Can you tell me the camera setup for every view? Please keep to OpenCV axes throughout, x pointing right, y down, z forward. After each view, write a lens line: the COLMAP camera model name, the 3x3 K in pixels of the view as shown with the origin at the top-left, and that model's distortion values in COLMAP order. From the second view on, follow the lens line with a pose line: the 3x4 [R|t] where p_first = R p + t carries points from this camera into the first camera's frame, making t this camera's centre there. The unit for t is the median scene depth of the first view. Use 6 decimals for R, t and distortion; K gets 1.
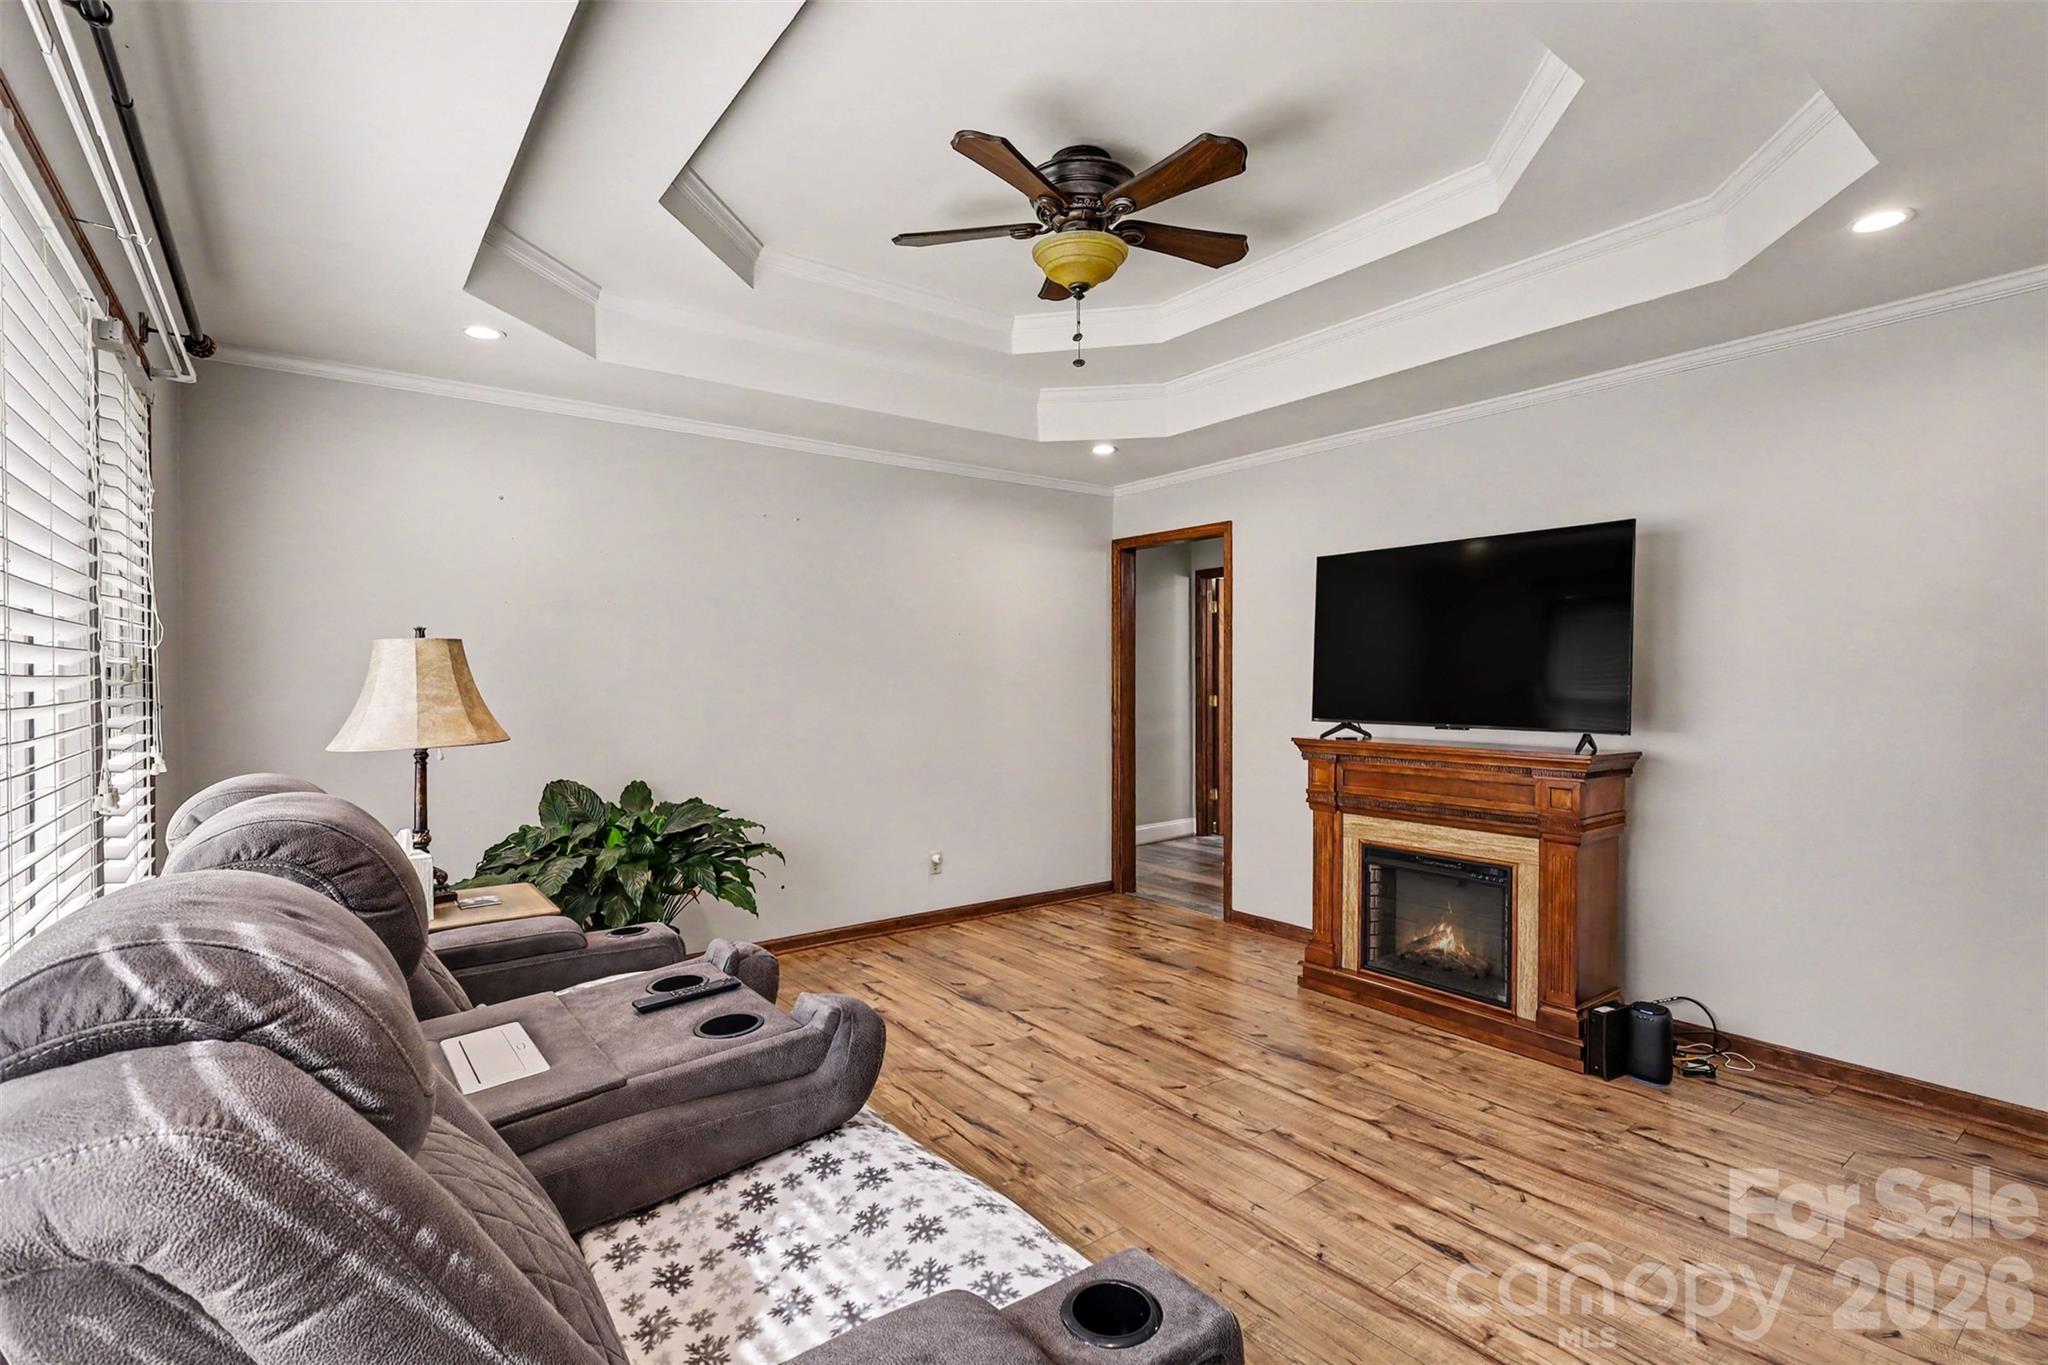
lens RADIAL K [[950.0, 0, 1023.2], [0, 950.0, 698.0], [0, 0, 1]] dist [0.003616, 0.000629]
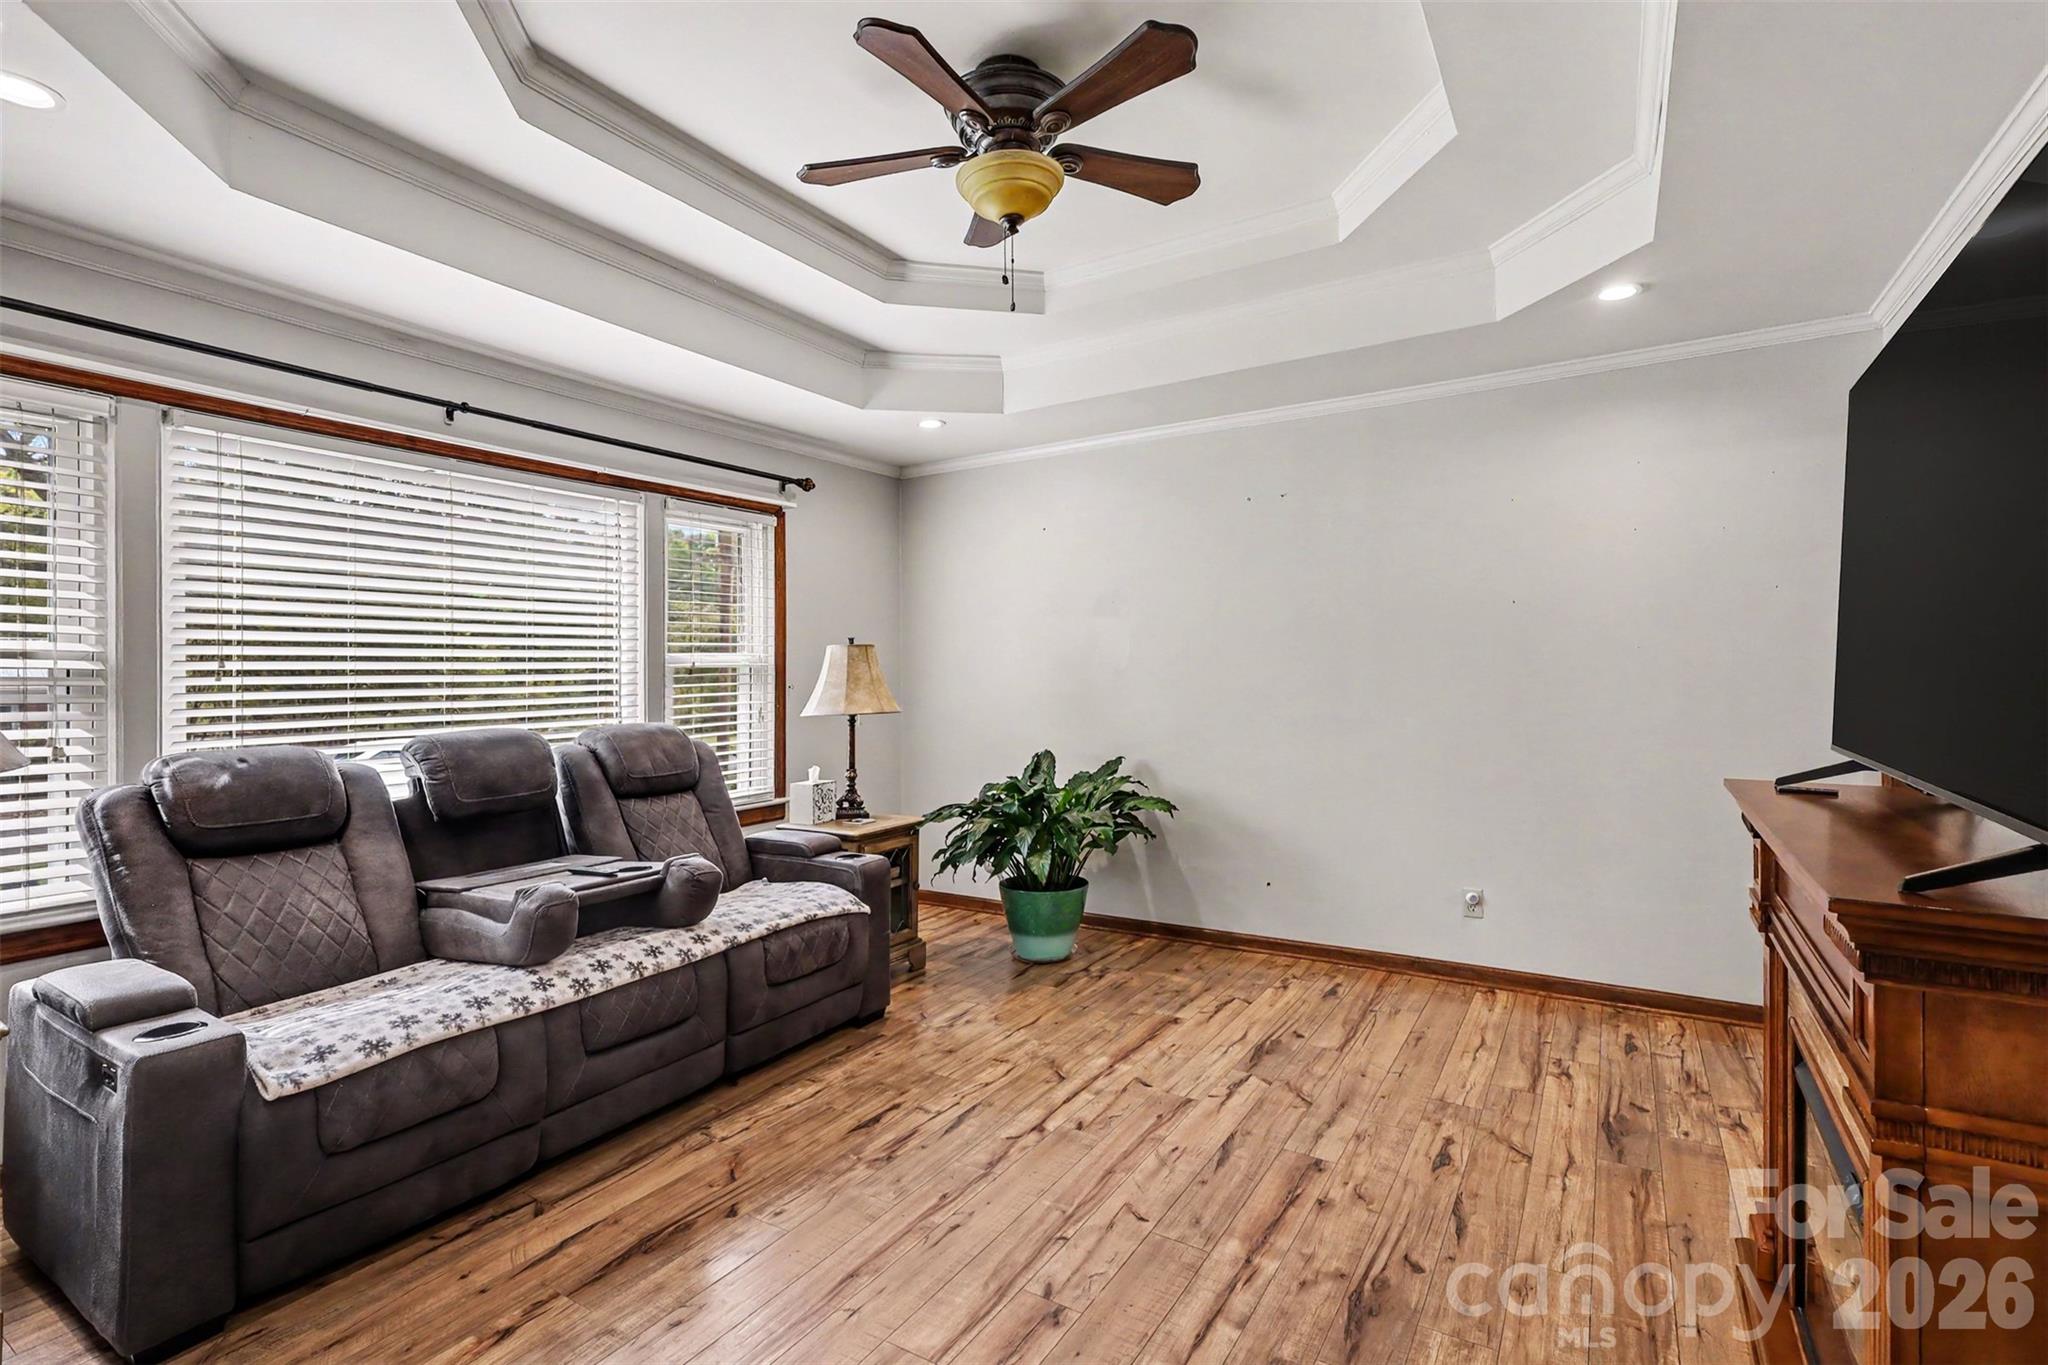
lens RADIAL K [[950.0, 0, 1038.1], [0, 950.0, 687.3], [0, 0, 1]] dist [0.003616, 0.000629]
pose [[0.362526, 0.008565, -0.931934, 0.792196], [-0.005782, 0.999959, 0.006941, -0.003135], [0.931956, 0.002872, 0.362561, 0.640599]]
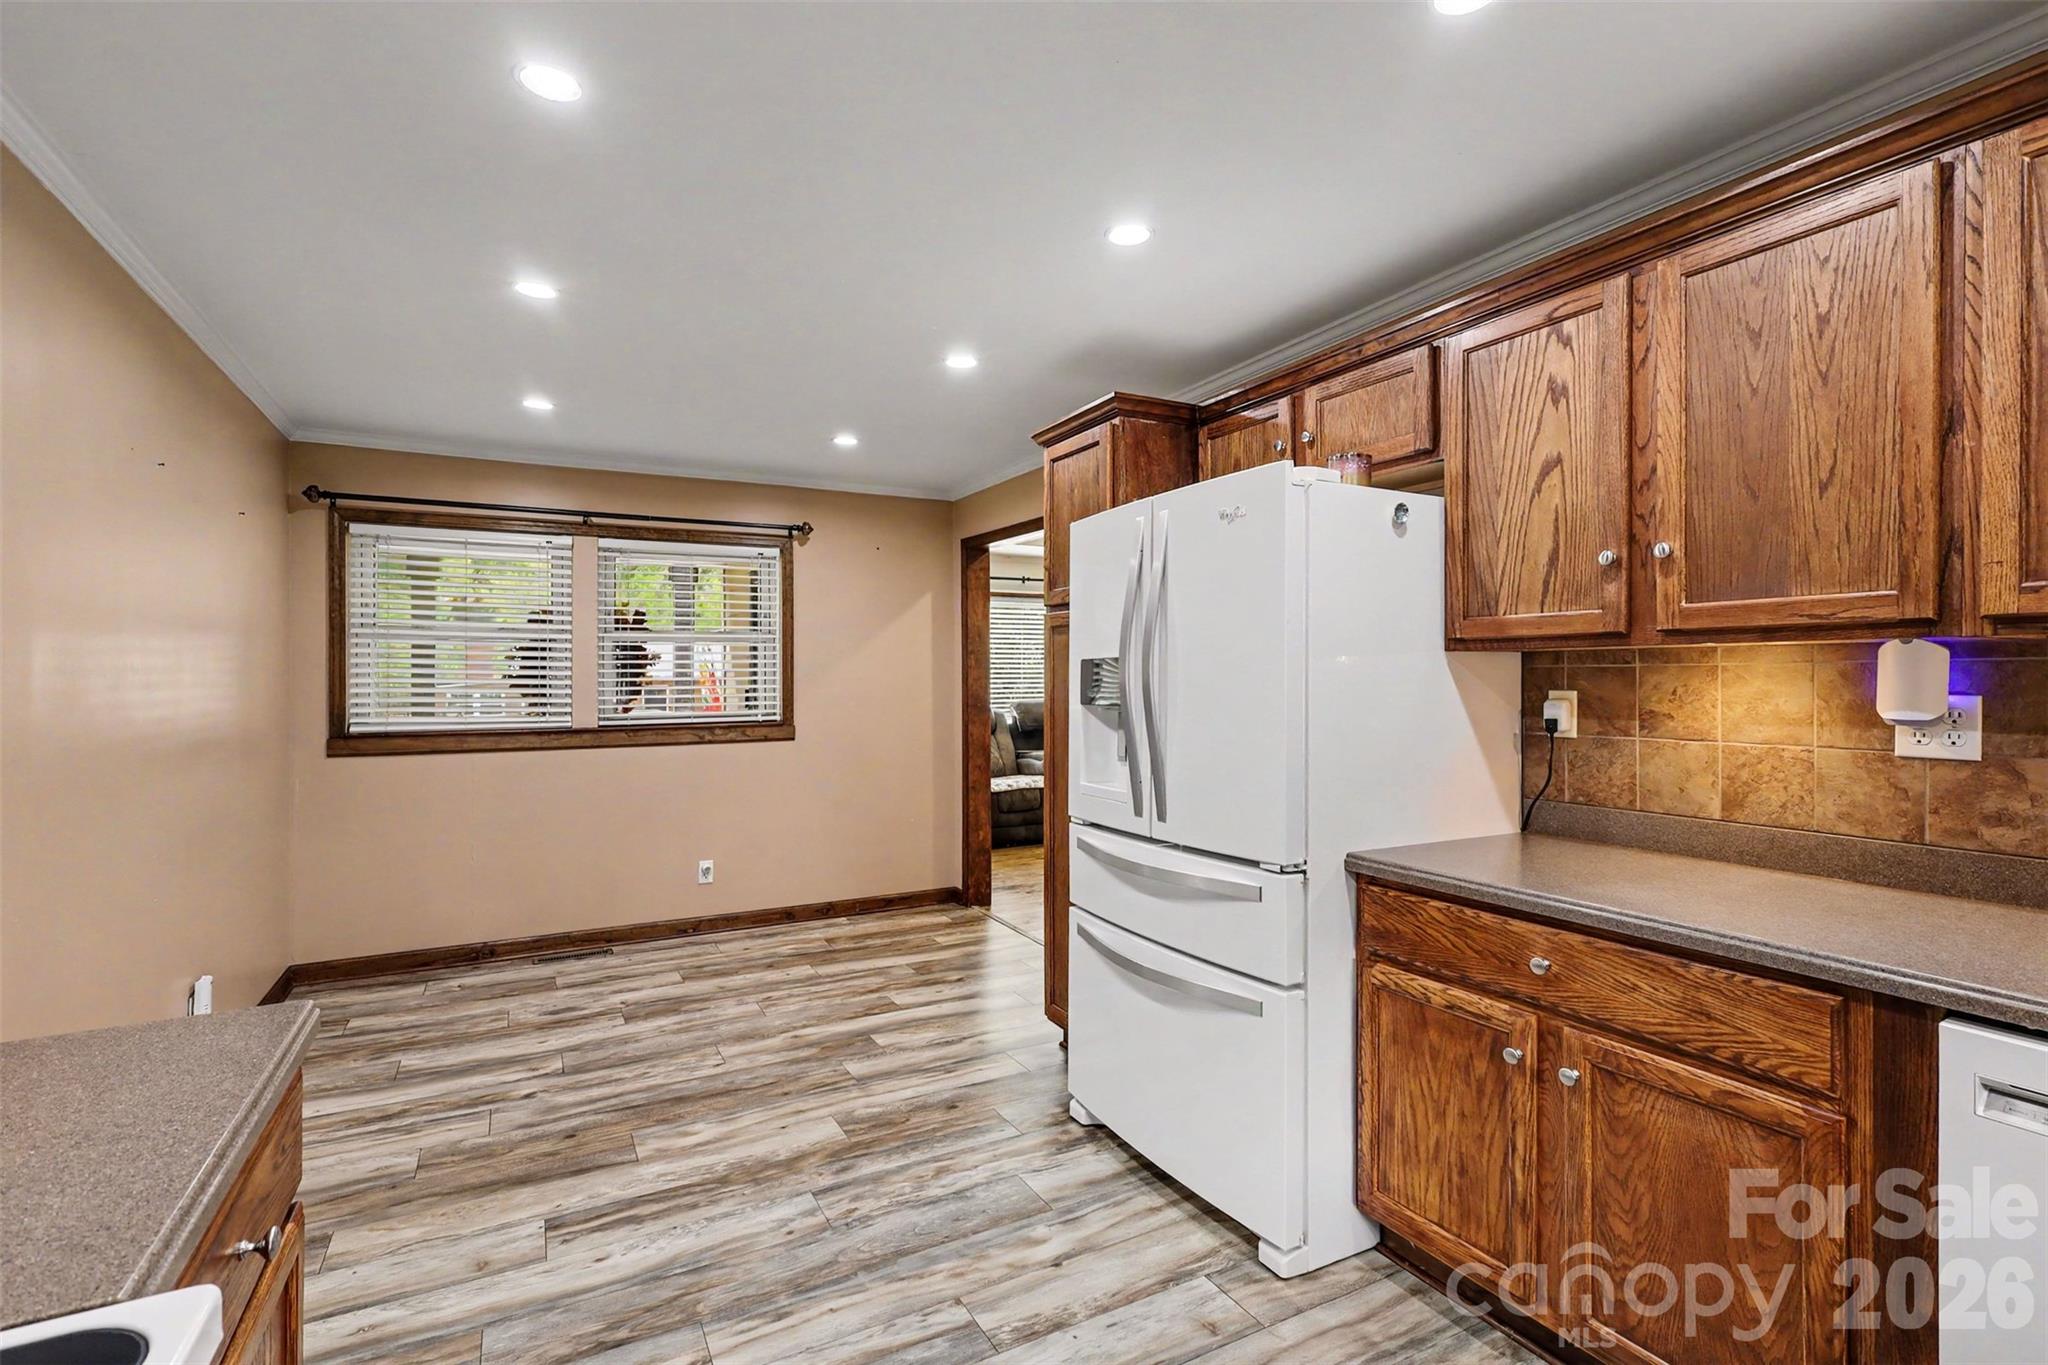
lens RADIAL K [[950.0, 0, 1022.1], [0, 950.0, 678.6], [0, 0, 1]] dist [0.003616, 0.000629]
pose [[-0.150682, 0.005344, -0.988568, 2.333120], [-0.004702, 0.999970, 0.006122, -0.028350], [0.988571, 0.005570, -0.150653, 0.833332]]
